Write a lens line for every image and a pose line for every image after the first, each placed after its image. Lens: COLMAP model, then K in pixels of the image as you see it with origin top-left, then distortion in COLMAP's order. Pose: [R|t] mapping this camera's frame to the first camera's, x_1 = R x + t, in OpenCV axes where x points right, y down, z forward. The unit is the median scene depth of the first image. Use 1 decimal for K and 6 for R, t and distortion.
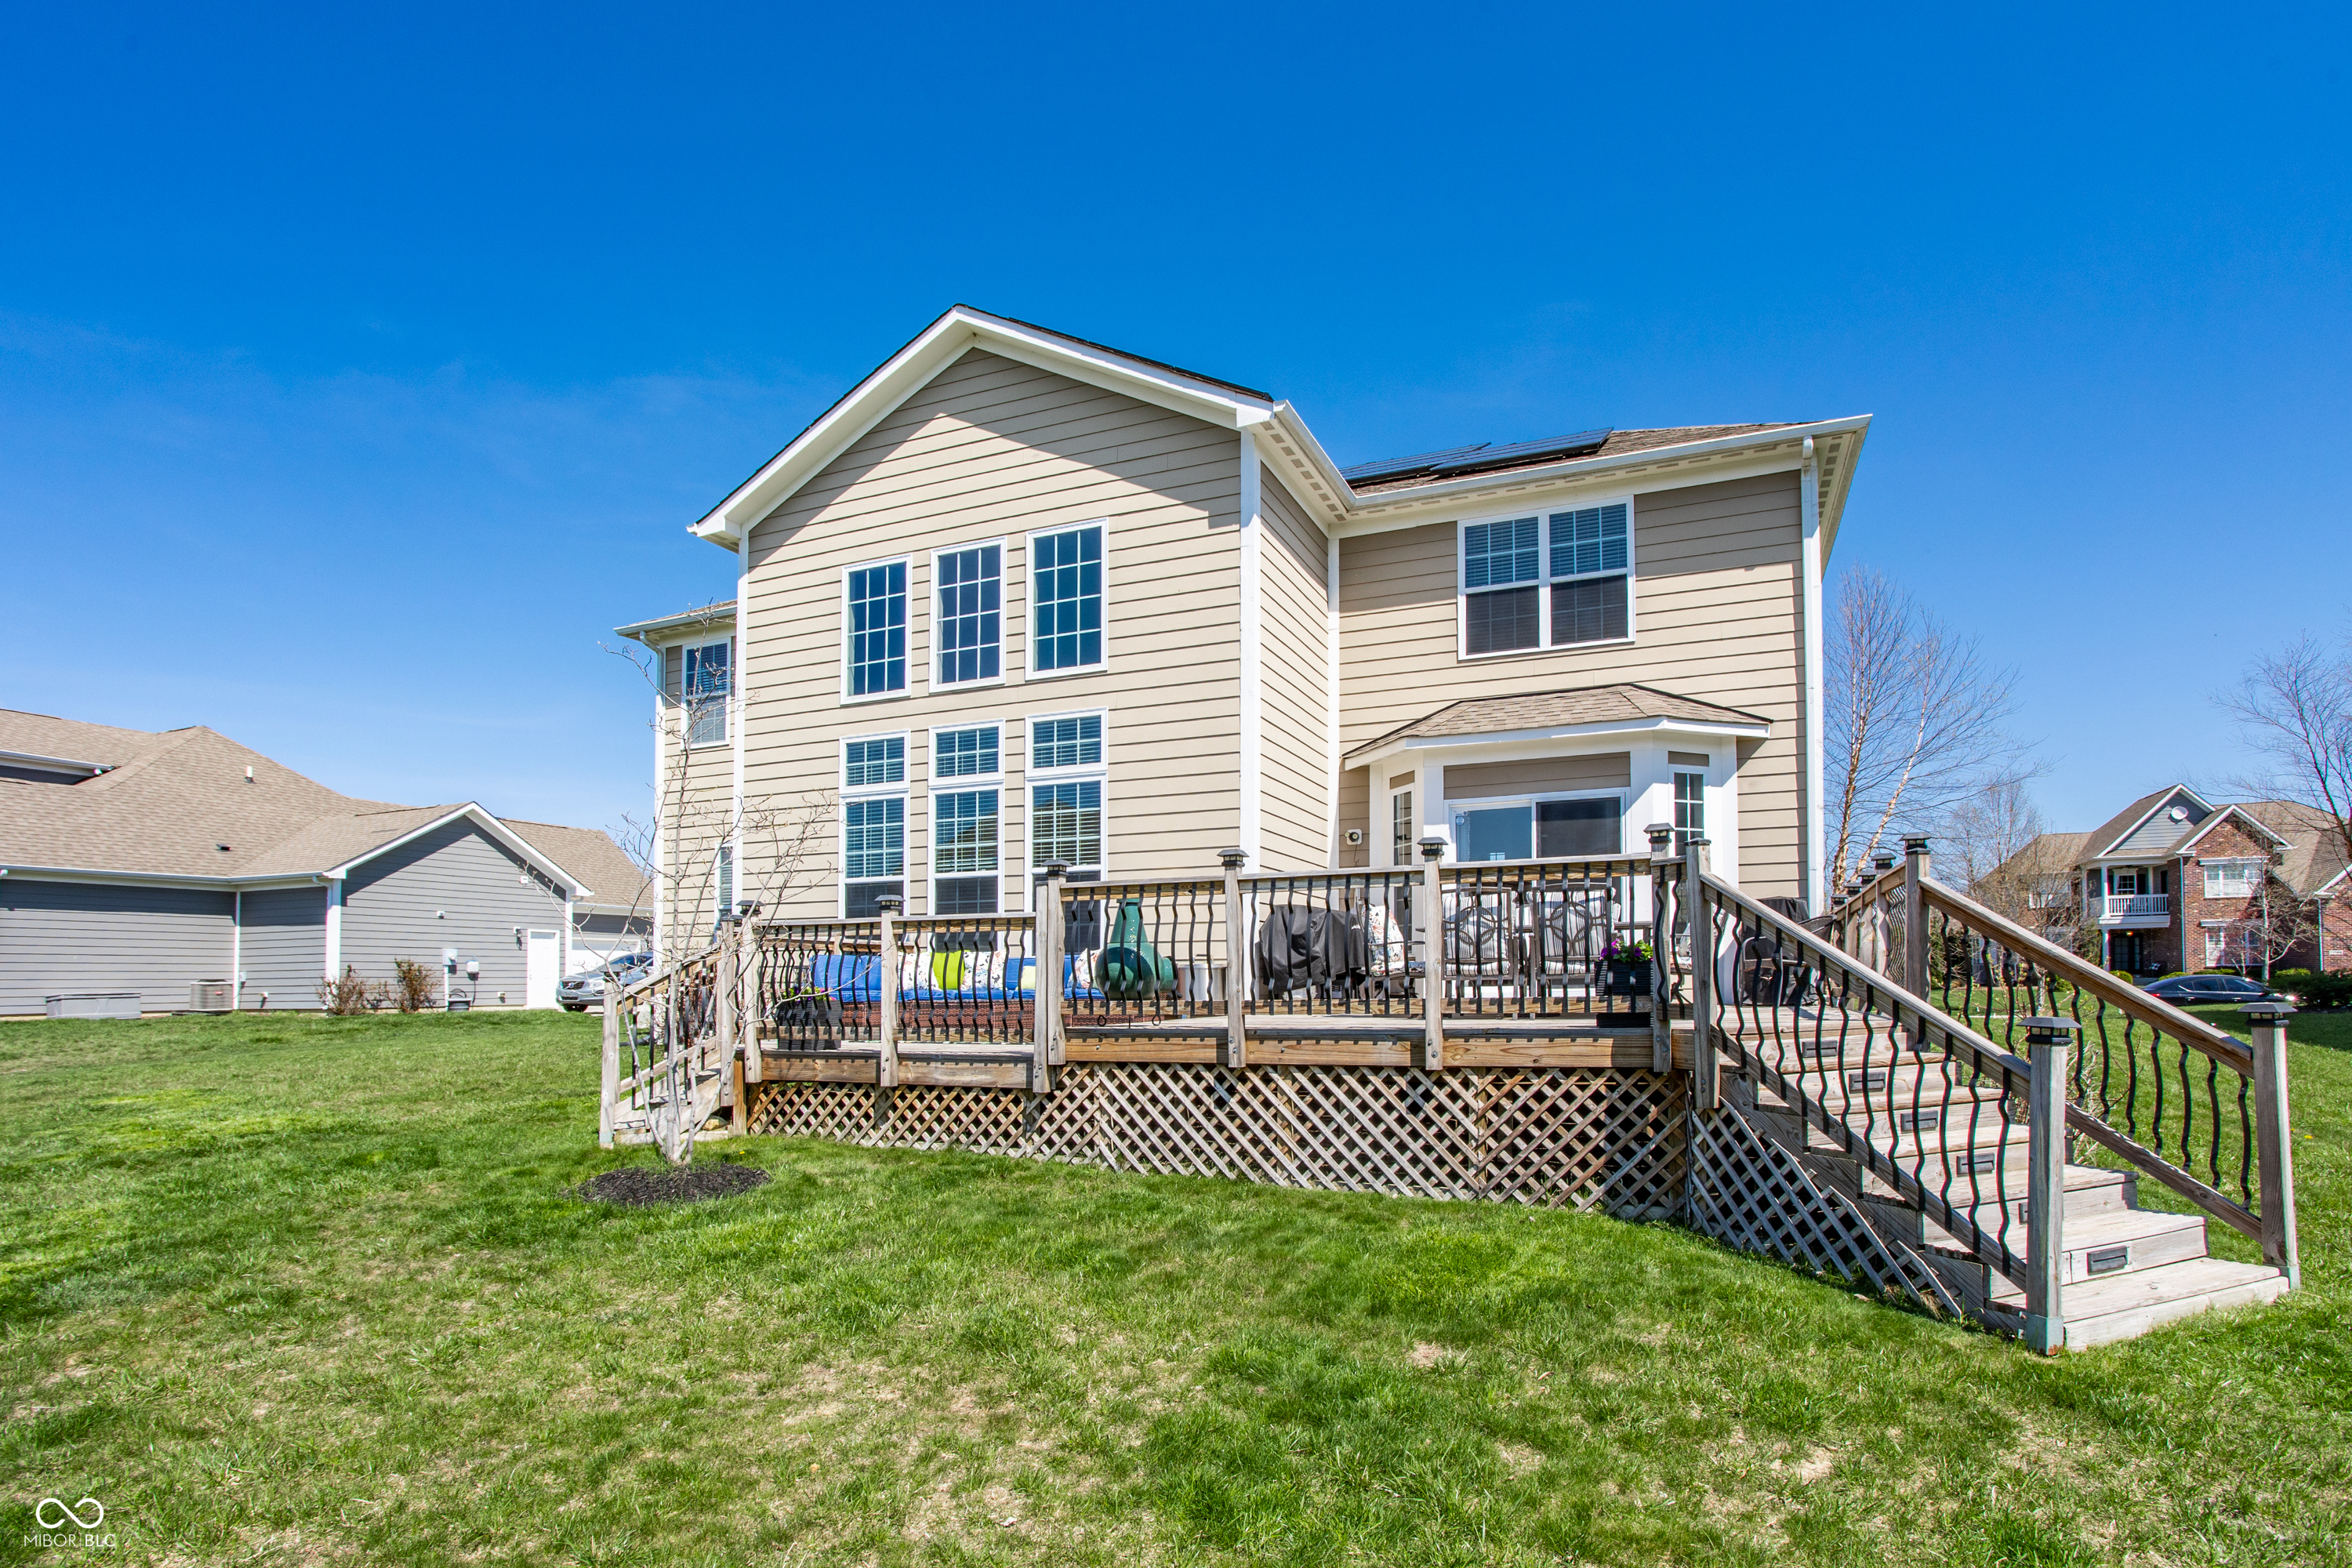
lens RADIAL K [[1192.6, 0, 1178.9], [0, 1192.6, 701.3], [0, 0, 1]] dist [-0.034877, 0.000091]
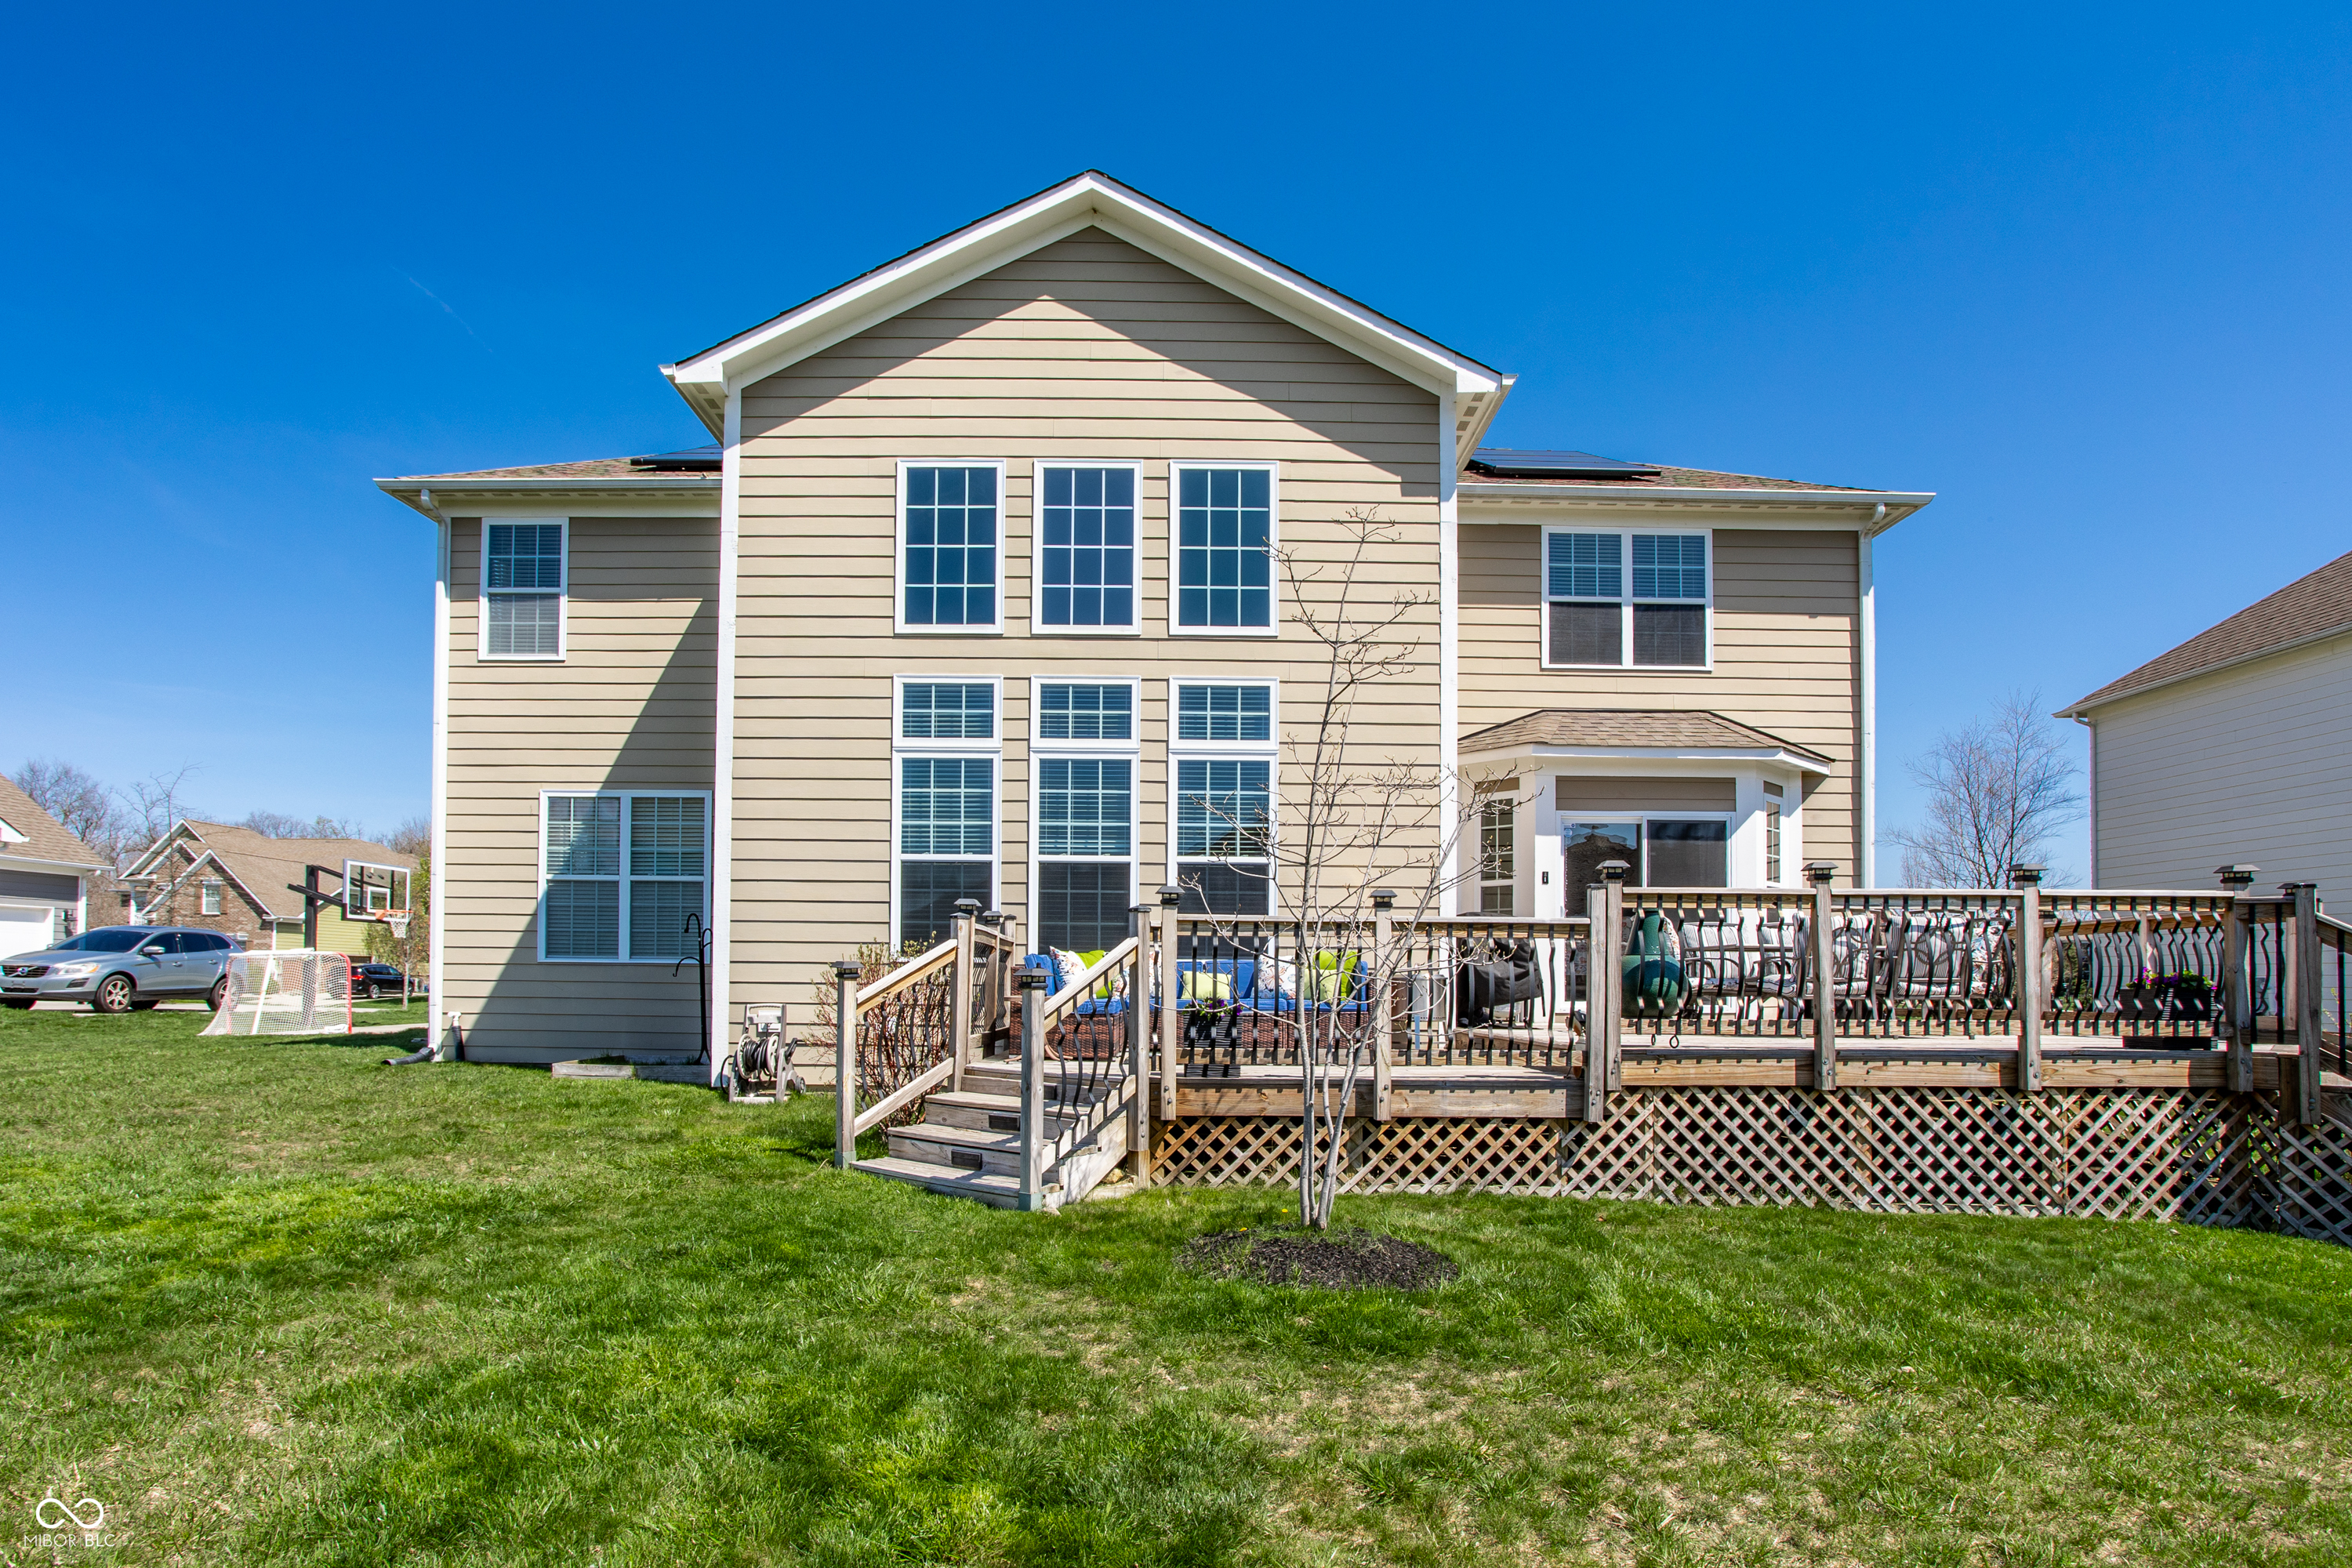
lens RADIAL K [[1289.6, 0, 1188.3], [0, 1289.6, 698.1], [0, 0, 1]] dist [-0.022979, 0.014022]
pose [[0.911760, 0.105176, 0.397030, -0.479324], [-0.111068, 0.993779, -0.008197, 0.033607], [-0.395422, -0.036624, 0.917769, 0.150541]]
